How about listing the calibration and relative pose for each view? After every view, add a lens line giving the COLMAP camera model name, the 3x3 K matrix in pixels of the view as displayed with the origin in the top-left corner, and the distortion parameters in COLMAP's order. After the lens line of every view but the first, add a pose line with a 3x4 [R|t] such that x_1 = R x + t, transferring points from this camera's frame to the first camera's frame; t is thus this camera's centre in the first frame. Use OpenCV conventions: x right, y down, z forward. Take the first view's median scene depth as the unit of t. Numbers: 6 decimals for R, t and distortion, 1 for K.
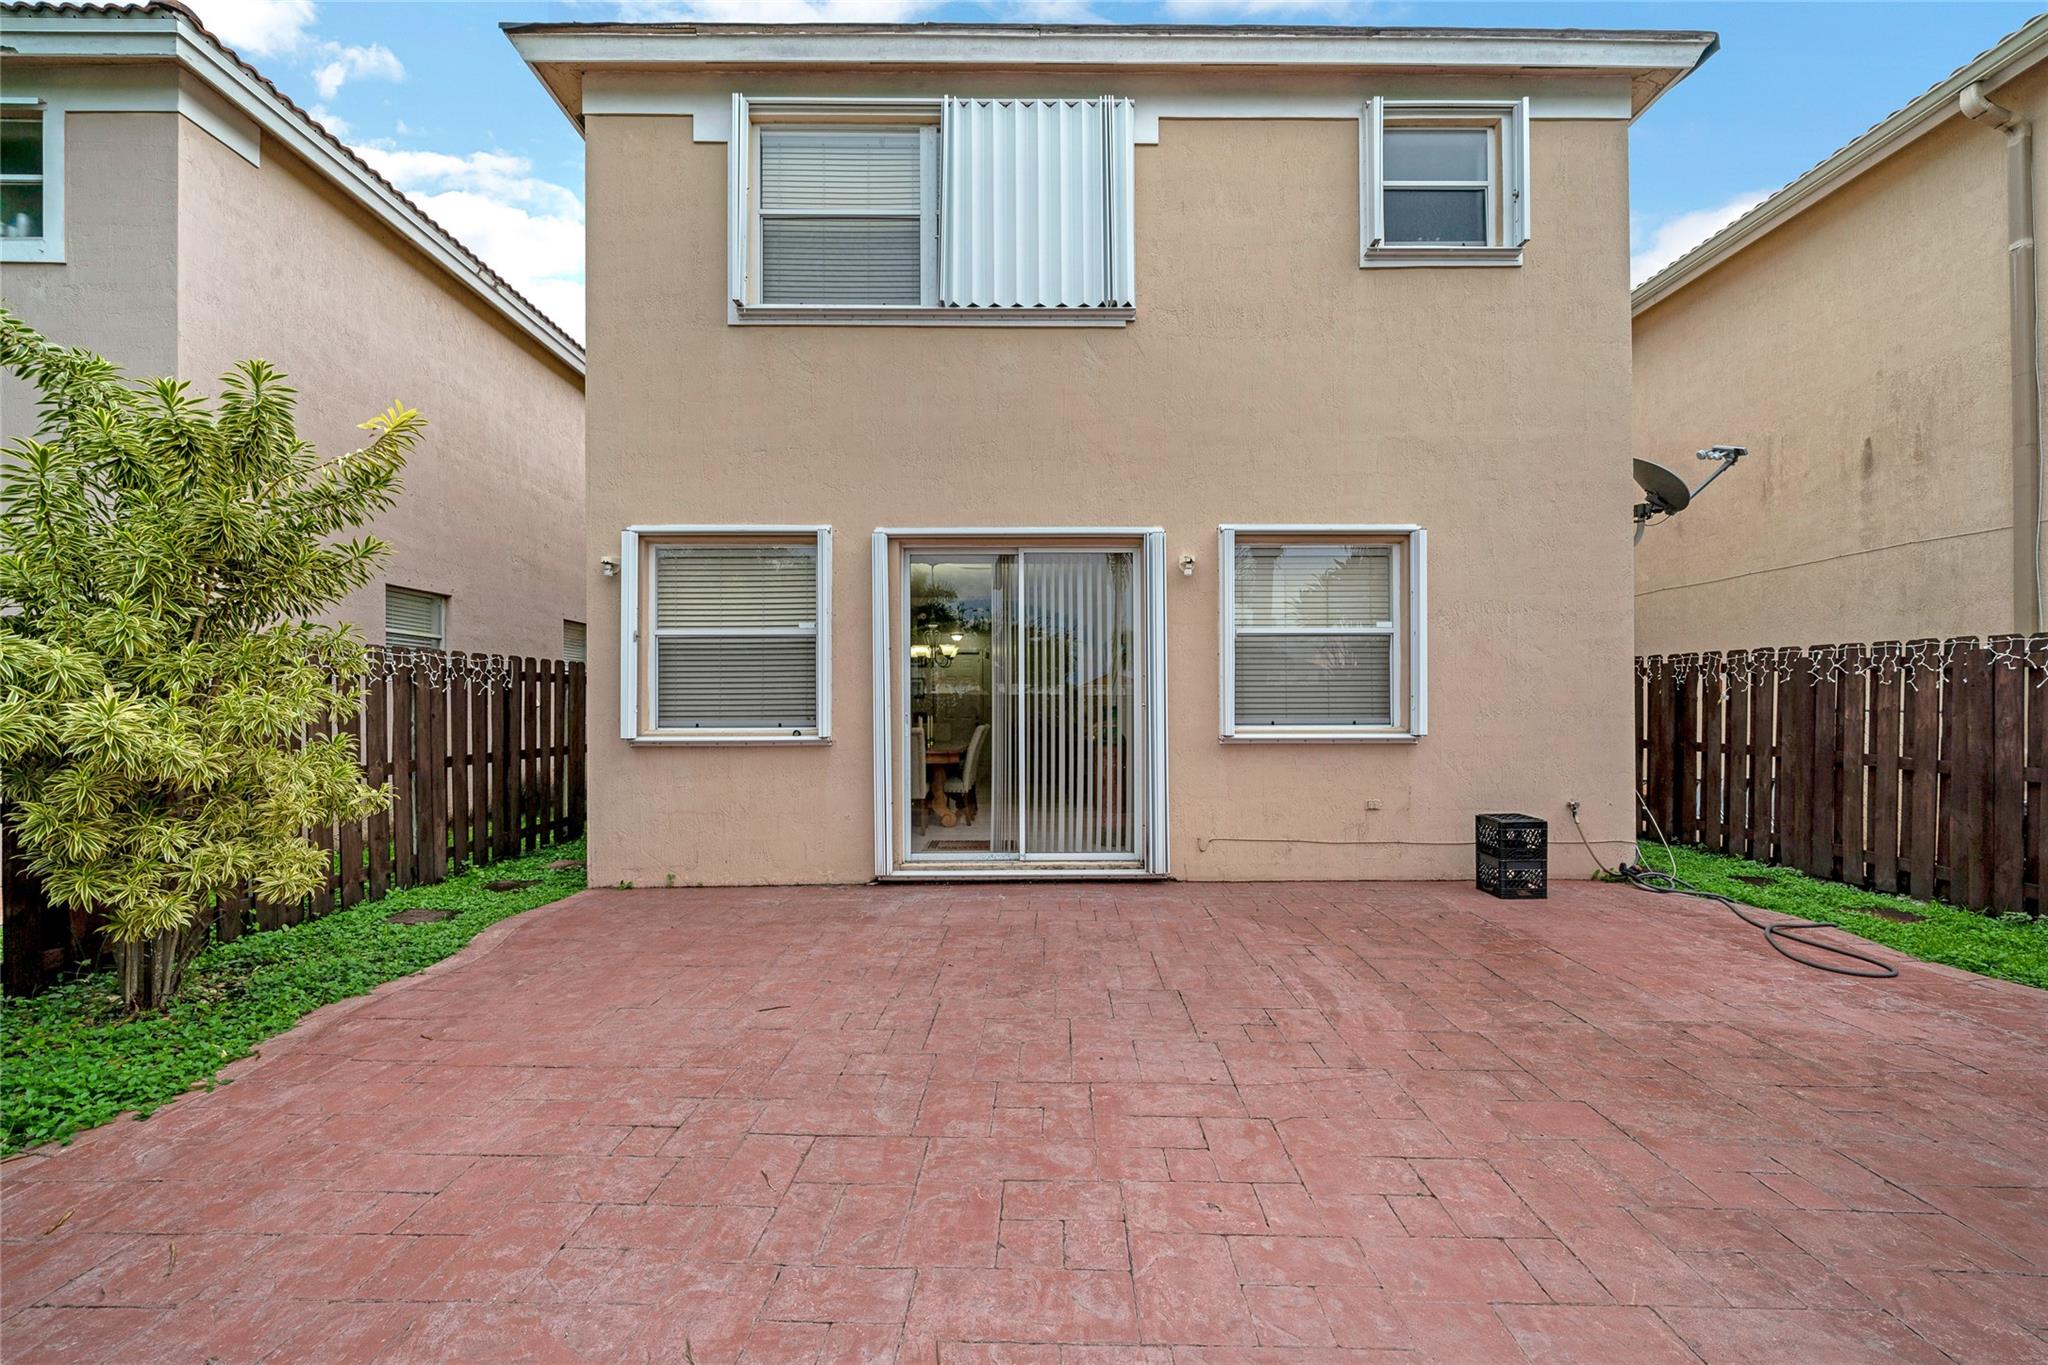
lens RADIAL K [[796.7, 0, 1022.1], [0, 796.7, 713.7], [0, 0, 1]] dist [-0.001904, -0.000021]
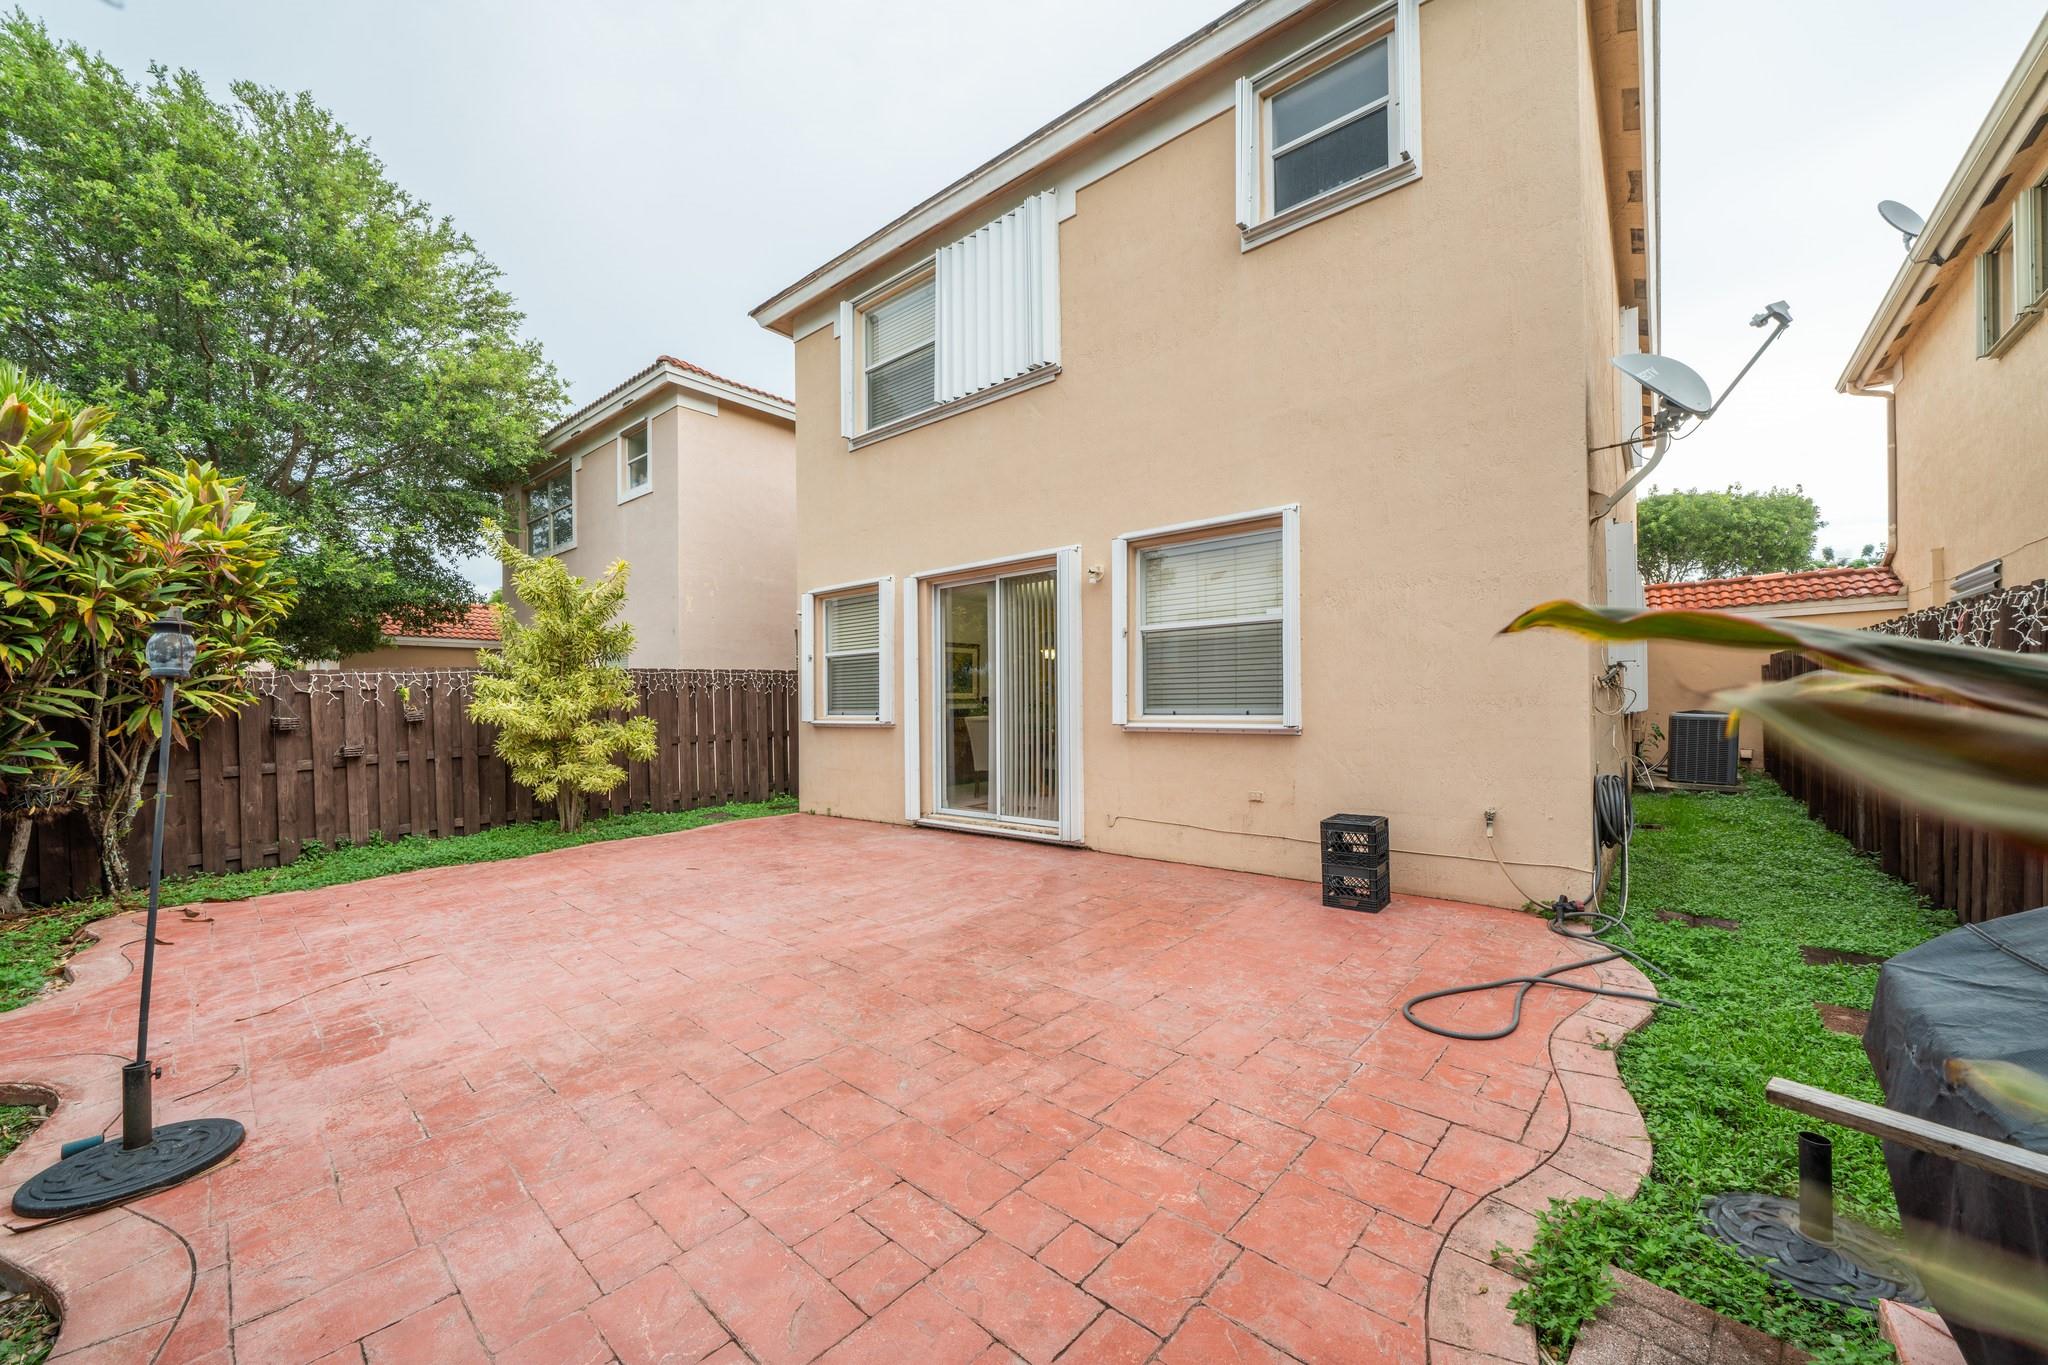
lens RADIAL K [[760.8, 0, 1025.6], [0, 760.8, 707.3], [0, 0, 1]] dist [-0.001457, -0.000073]
pose [[0.762387, -0.001969, -0.647119, 0.853112], [0.004663, 0.999986, 0.002451, 0.000800], [0.647105, -0.004886, 0.762385, 0.105292]]
